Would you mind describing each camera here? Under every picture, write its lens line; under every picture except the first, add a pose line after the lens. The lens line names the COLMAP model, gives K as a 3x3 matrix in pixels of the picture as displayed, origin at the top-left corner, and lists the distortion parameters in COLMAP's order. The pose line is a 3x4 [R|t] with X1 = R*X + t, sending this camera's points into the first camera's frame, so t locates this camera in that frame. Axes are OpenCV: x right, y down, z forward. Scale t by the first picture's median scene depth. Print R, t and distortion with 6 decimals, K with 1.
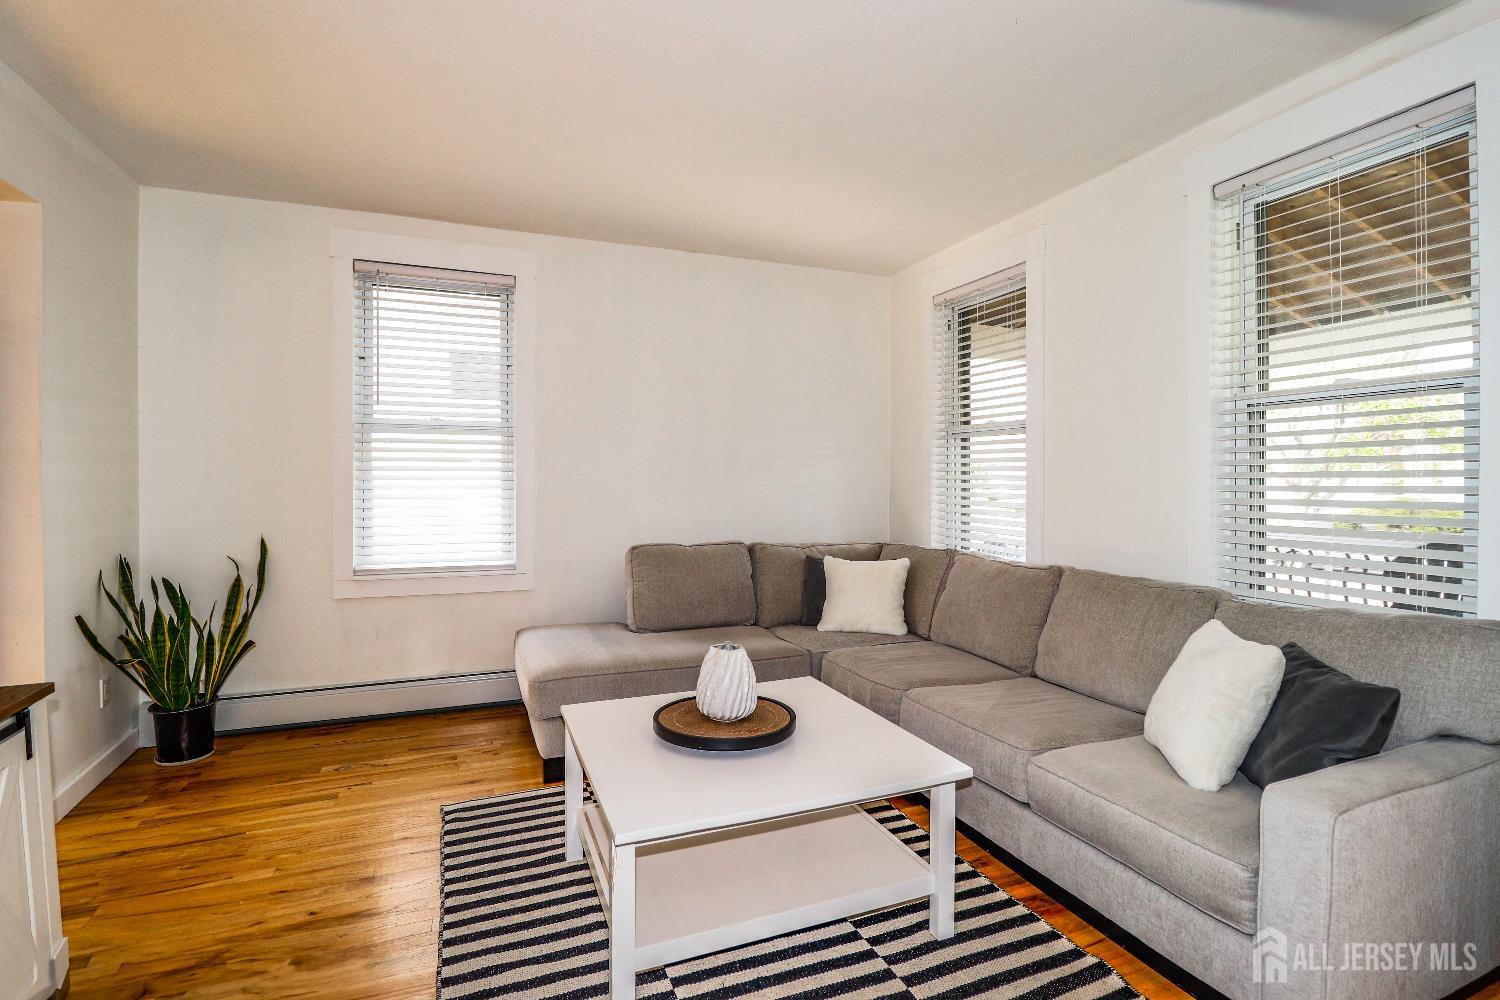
lens RADIAL K [[696.7, 0, 750.8], [0, 696.7, 491.5], [0, 0, 1]] dist [-0.023037, -0.002619]
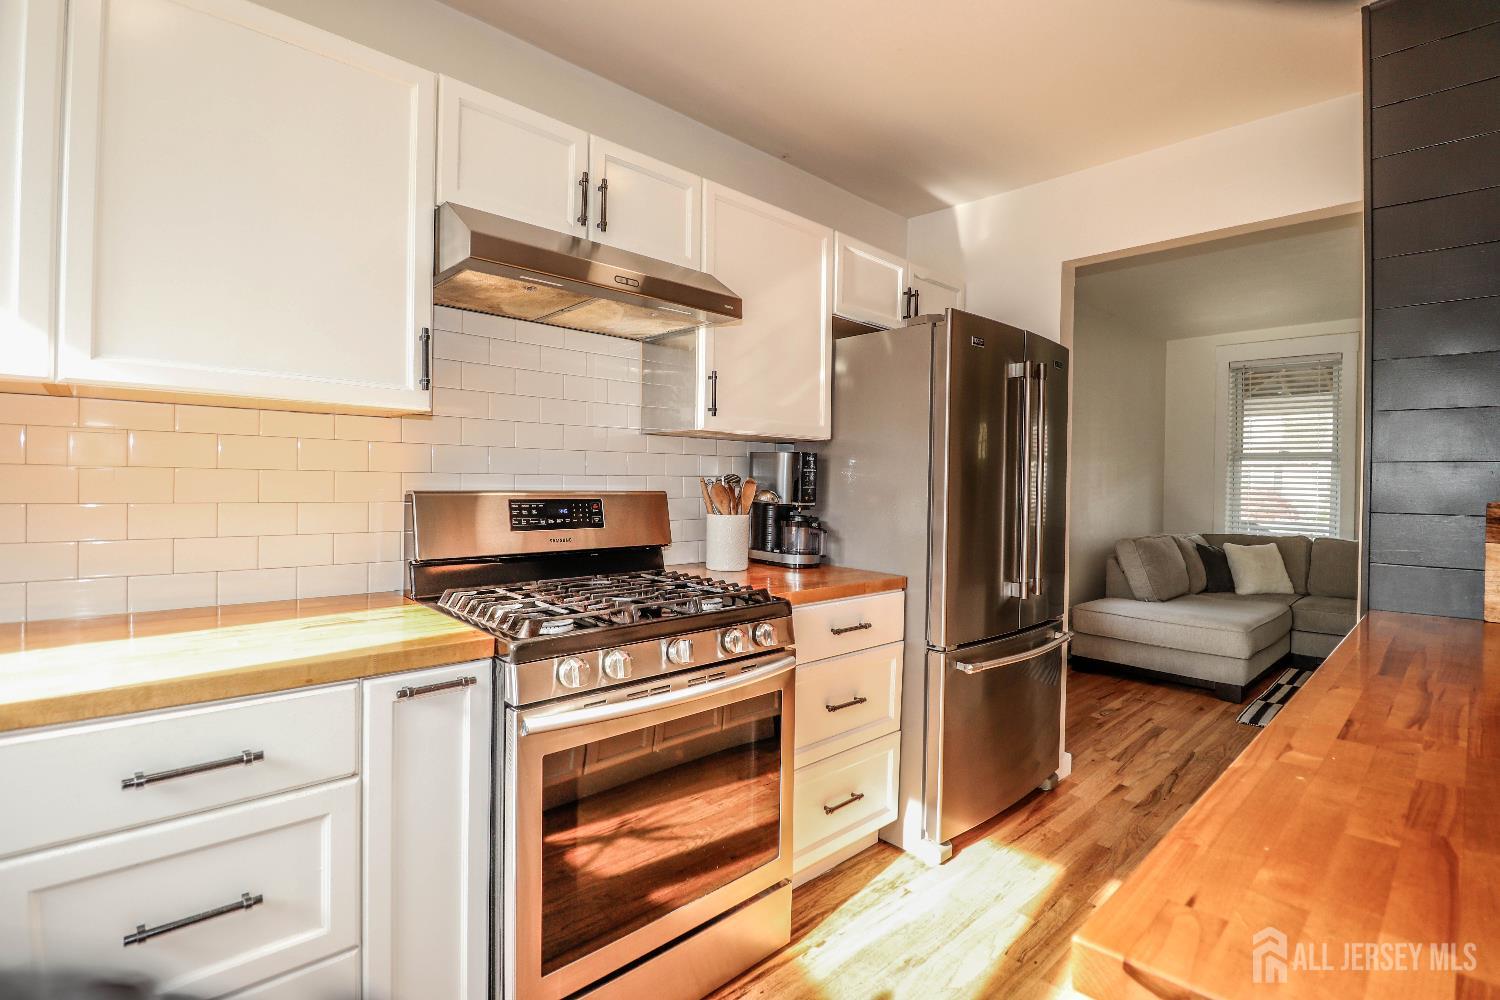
lens RADIAL K [[696.7, 0, 737.7], [0, 696.7, 489.3], [0, 0, 1]] dist [-0.023037, -0.002619]
pose [[0.938201, 0.008459, 0.345988, -1.748276], [-0.005713, 0.999944, -0.008958, 0.001478], [-0.346044, 0.006428, 0.938196, 0.036125]]
